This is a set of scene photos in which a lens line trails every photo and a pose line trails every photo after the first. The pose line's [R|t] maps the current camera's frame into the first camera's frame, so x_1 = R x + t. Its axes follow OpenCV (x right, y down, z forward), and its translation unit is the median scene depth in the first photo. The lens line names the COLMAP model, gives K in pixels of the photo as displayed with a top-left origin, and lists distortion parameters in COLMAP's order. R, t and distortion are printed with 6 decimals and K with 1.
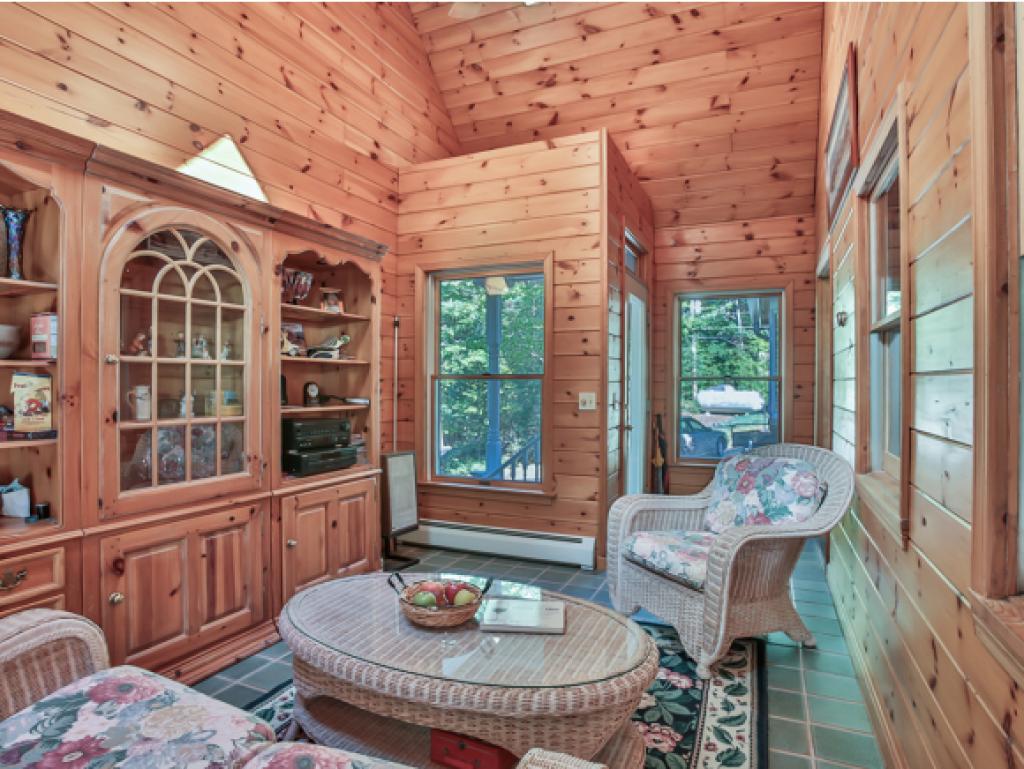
lens RADIAL K [[566.0, 0, 528.9], [0, 566.0, 386.6], [0, 0, 1]] dist [-0.085295, 0.039835]
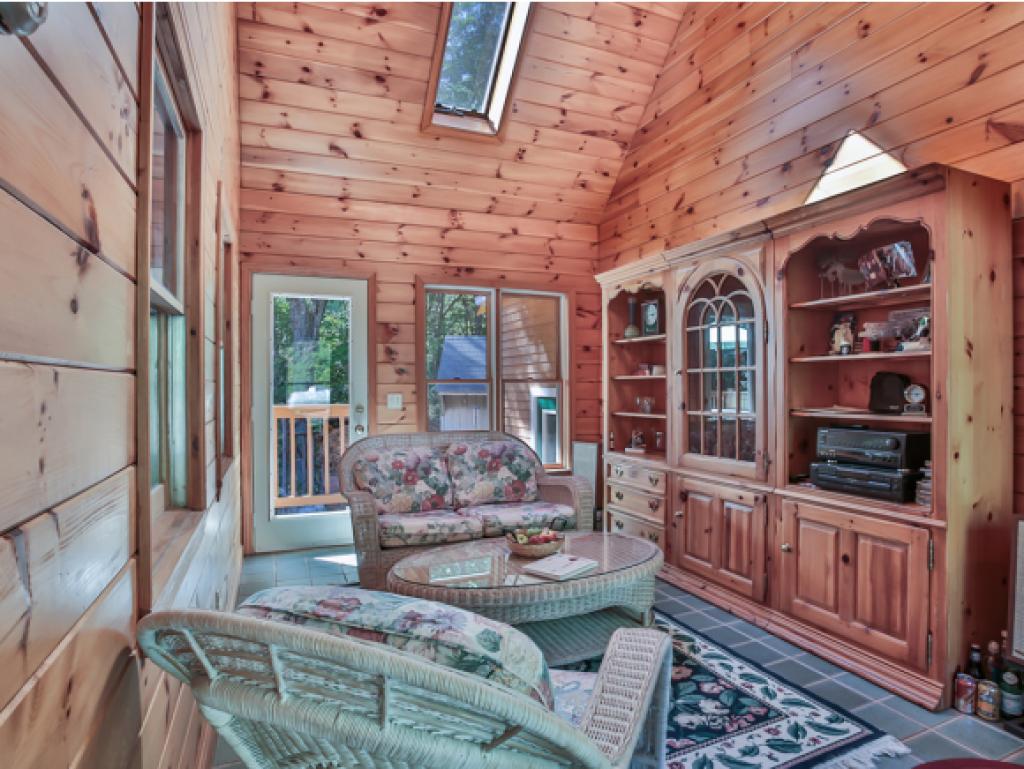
lens RADIAL K [[566.0, 0, 528.9], [0, 566.0, 386.6], [0, 0, 1]] dist [-0.085295, 0.039835]
pose [[-0.666616, 0.006494, -0.745373, 0.666936], [0.005691, 0.999977, 0.003622, -0.011387], [0.745380, -0.001828, -0.666638, 1.439115]]
